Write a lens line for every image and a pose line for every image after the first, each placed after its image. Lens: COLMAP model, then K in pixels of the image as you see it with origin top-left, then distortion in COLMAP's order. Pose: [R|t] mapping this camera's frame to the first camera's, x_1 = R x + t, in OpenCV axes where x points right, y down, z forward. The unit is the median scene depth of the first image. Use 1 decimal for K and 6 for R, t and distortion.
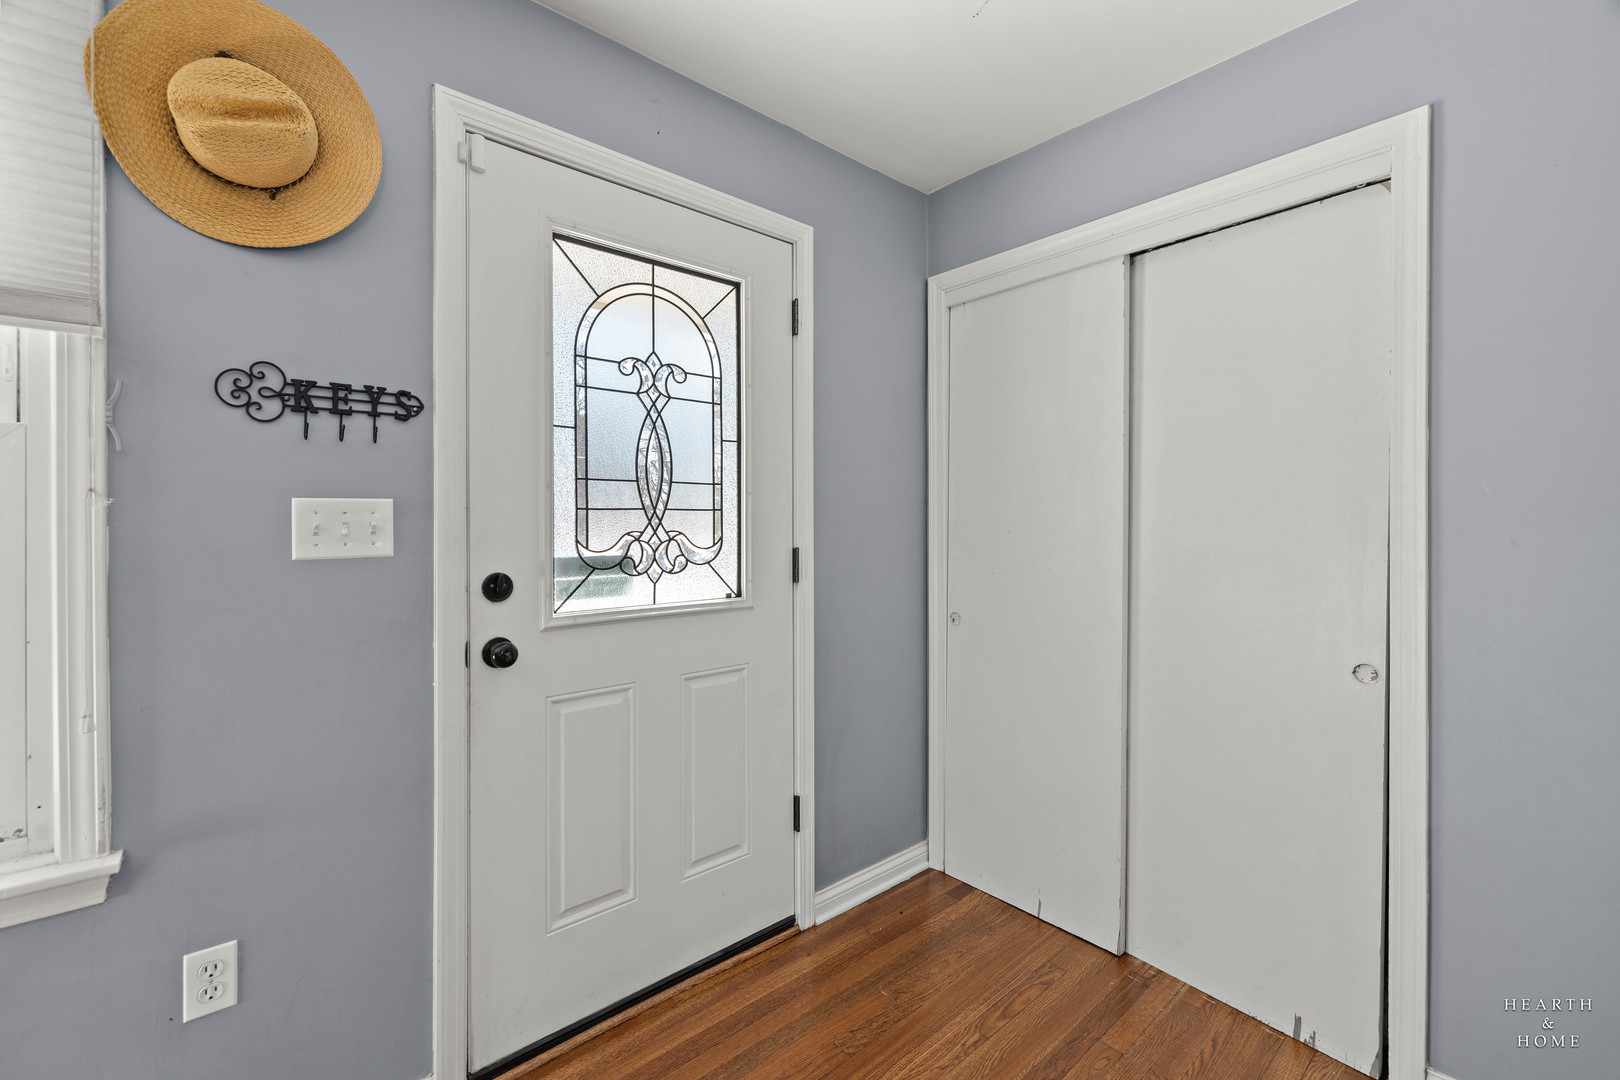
lens RADIAL K [[697.9, 0, 812.0], [0, 697.9, 533.9], [0, 0, 1]] dist [-0.000340, 0.000536]
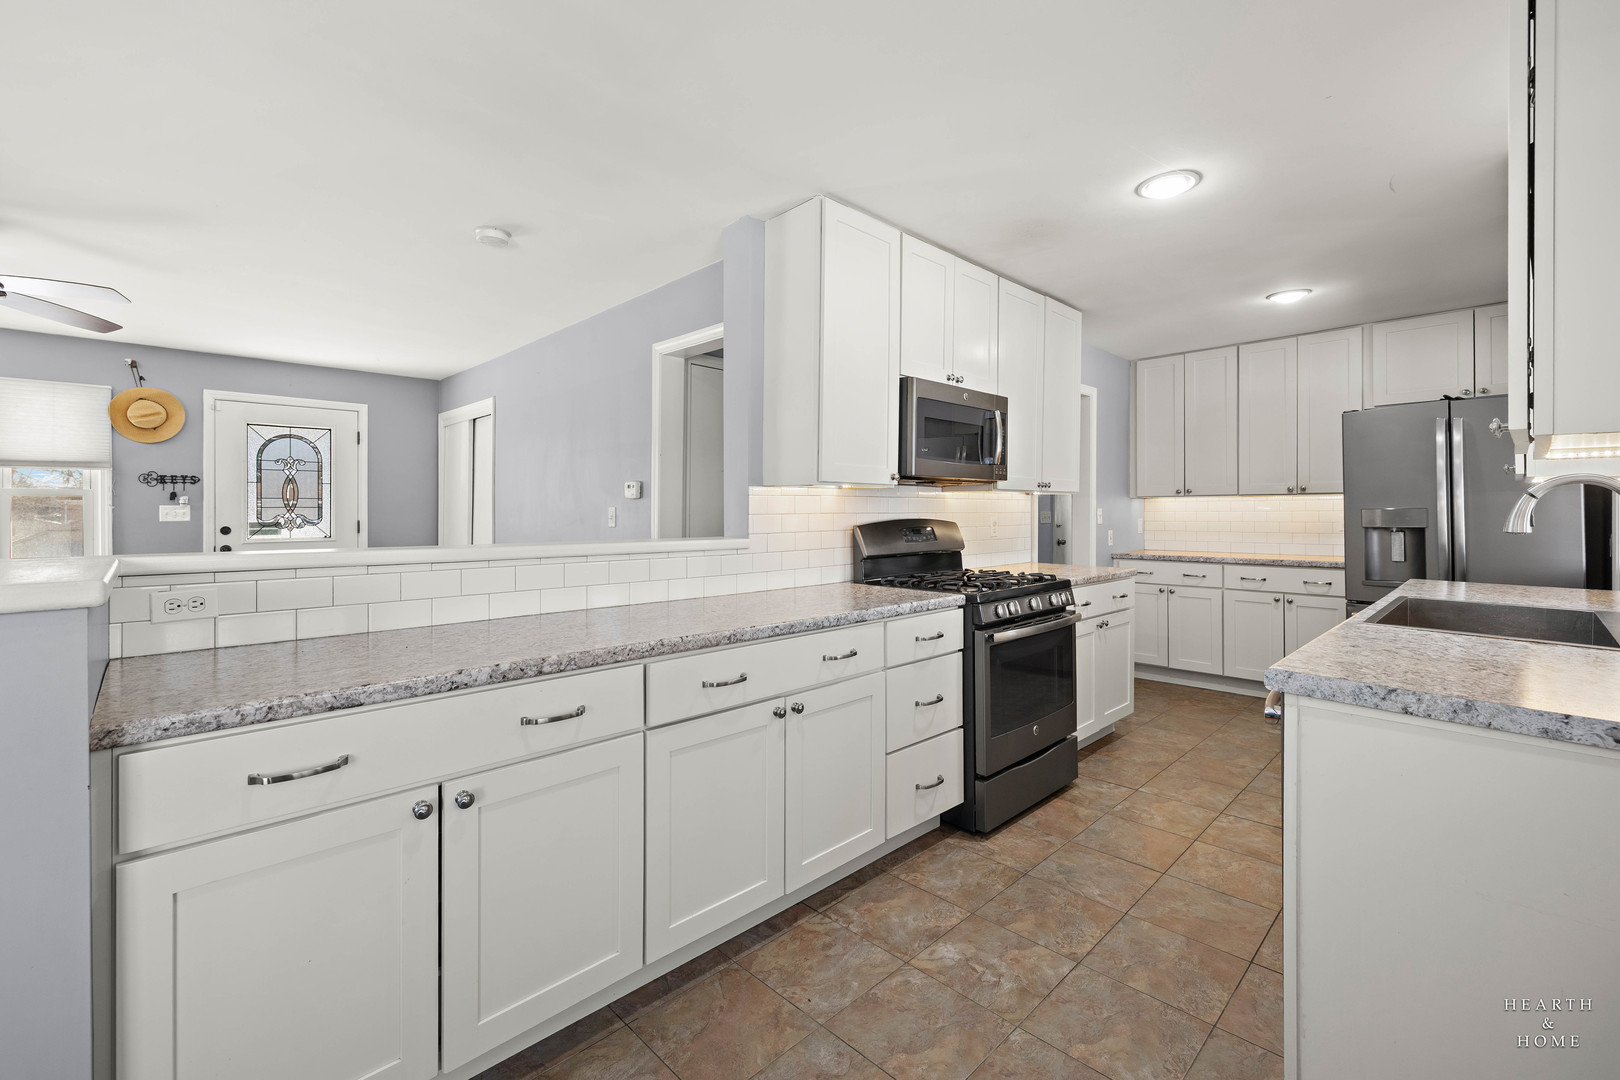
lens RADIAL K [[697.9, 0, 815.2], [0, 697.9, 518.4], [0, 0, 1]] dist [-0.000340, 0.000536]
pose [[0.998617, 0.007661, 0.052006, 2.261656], [-0.008054, 0.999941, 0.007338, -0.031654], [-0.051946, -0.007747, 0.998620, -2.575300]]
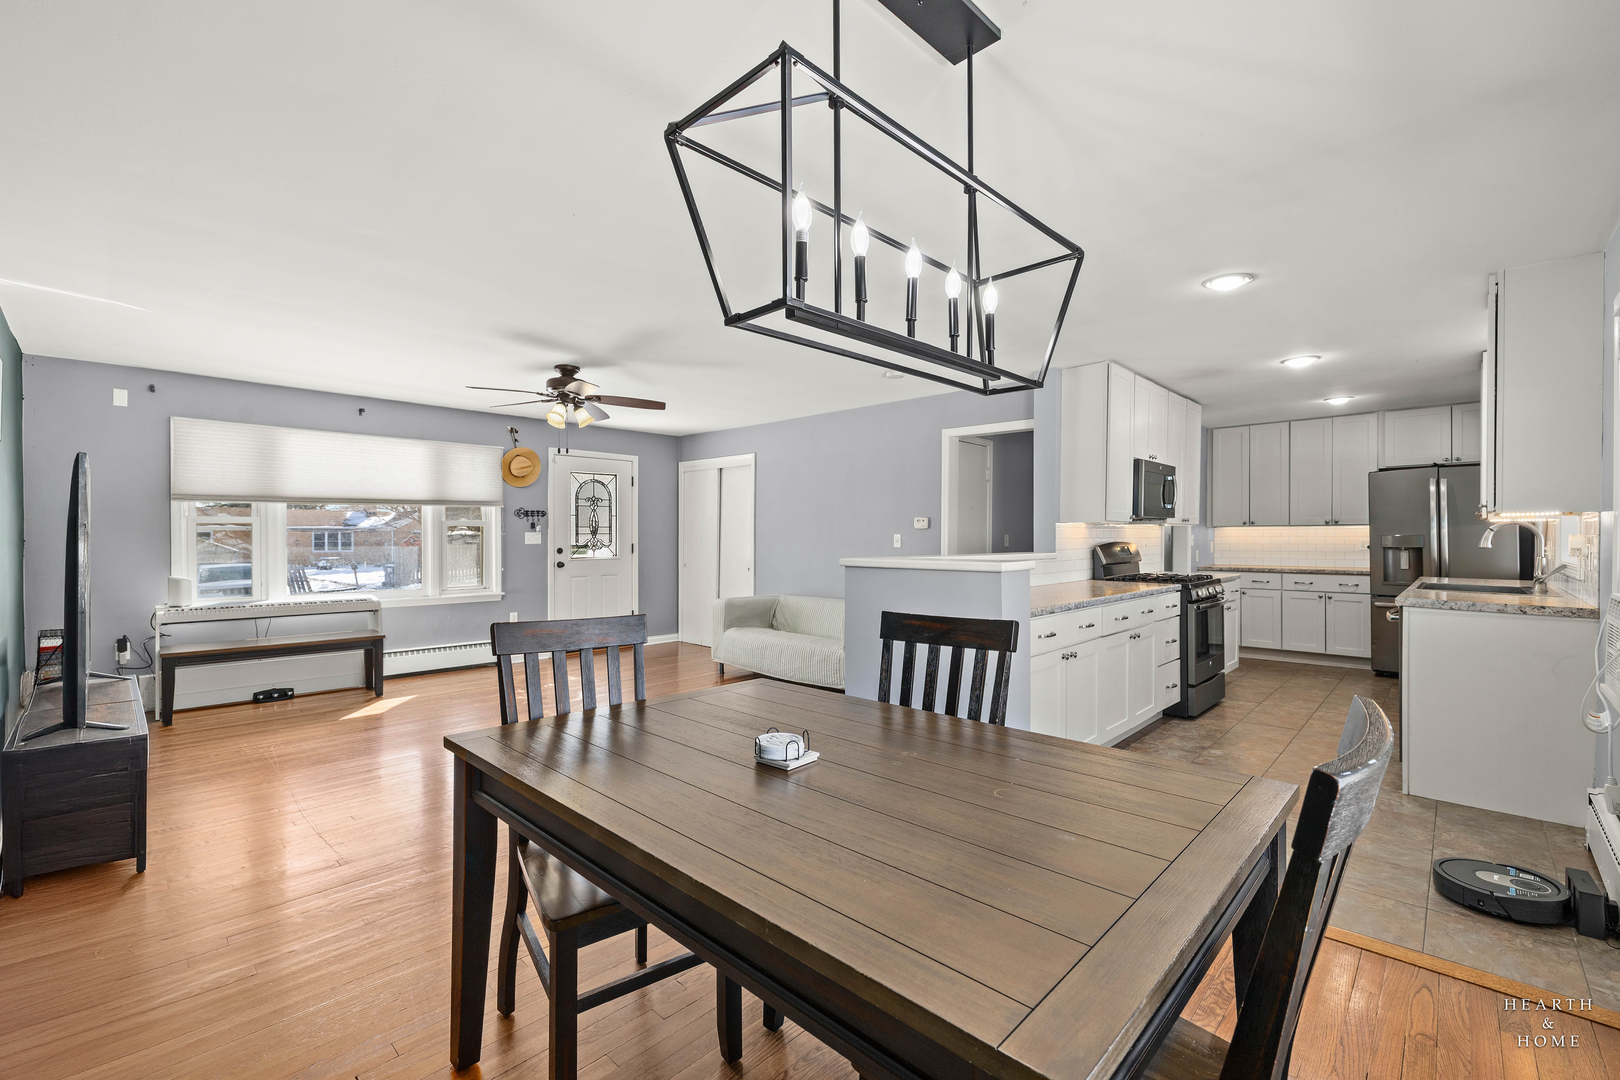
lens RADIAL K [[697.9, 0, 813.1], [0, 697.9, 544.8], [0, 0, 1]] dist [-0.000340, 0.000536]
pose [[0.996173, 0.007203, 0.087101, 0.830197], [-0.008038, 0.999925, 0.009236, -0.020502], [-0.087028, -0.009901, 0.996157, -3.793012]]
